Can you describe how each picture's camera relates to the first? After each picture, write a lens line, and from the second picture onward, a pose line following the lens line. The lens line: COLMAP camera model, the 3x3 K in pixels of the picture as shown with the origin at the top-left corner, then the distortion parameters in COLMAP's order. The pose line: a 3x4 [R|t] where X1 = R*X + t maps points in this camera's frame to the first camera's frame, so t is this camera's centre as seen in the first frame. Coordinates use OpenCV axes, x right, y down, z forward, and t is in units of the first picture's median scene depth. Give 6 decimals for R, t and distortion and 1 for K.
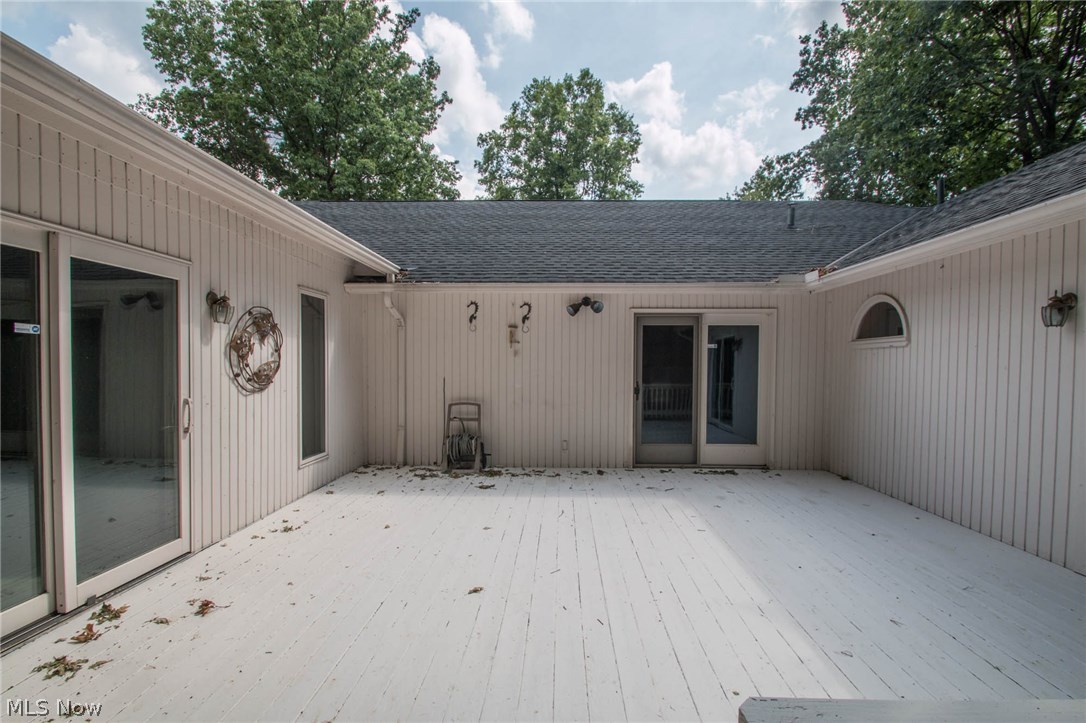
lens RADIAL K [[504.3, 0, 547.7], [0, 504.3, 377.8], [0, 0, 1]] dist [-0.002446, -0.000502]
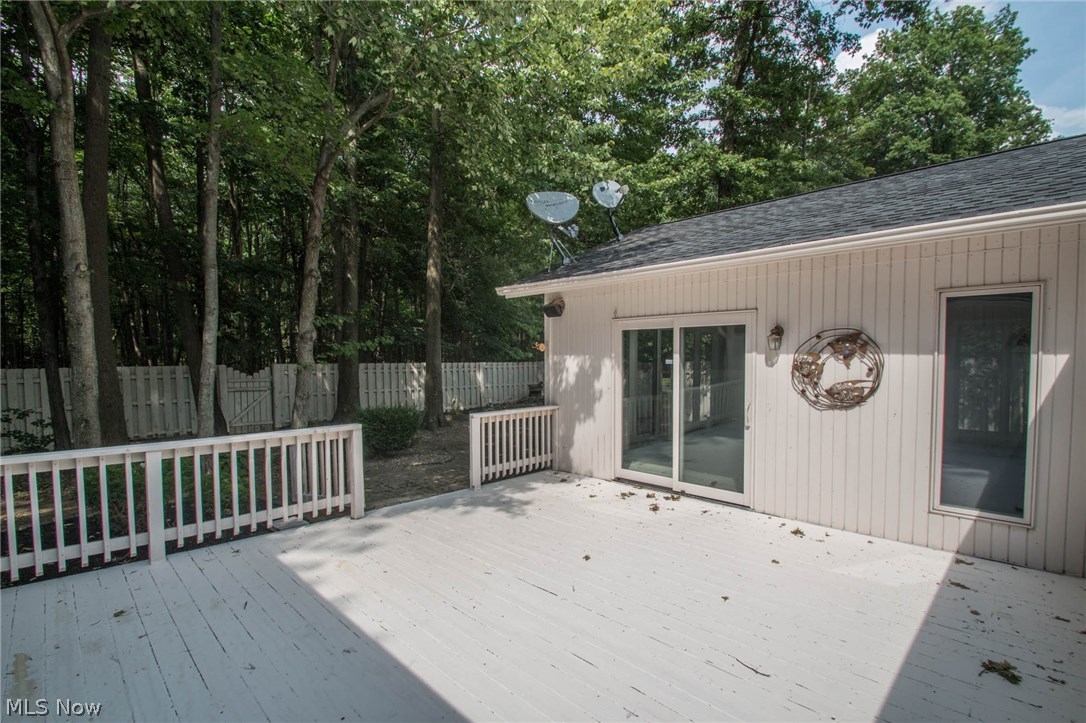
lens RADIAL K [[504.3, 0, 547.7], [0, 504.3, 377.8], [0, 0, 1]] dist [-0.002446, -0.000502]
pose [[-0.685933, 0.026099, -0.727196, 0.521423], [-0.022662, 0.998106, 0.057198, -0.071241], [0.727311, 0.055714, -0.684042, 1.075700]]
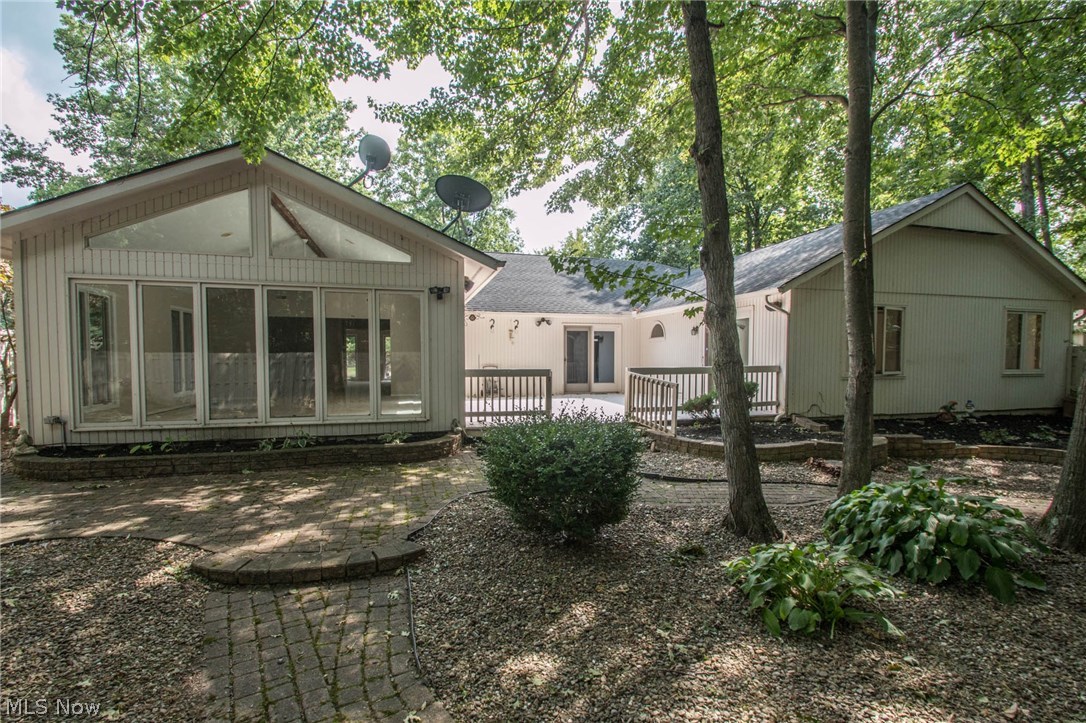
lens RADIAL K [[504.3, 0, 547.7], [0, 504.3, 377.8], [0, 0, 1]] dist [-0.002446, -0.000502]
pose [[0.958942, -0.017897, 0.283039, -0.539092], [0.014488, 0.999795, 0.014131, 0.073374], [-0.283234, -0.009450, 0.959004, -1.143398]]
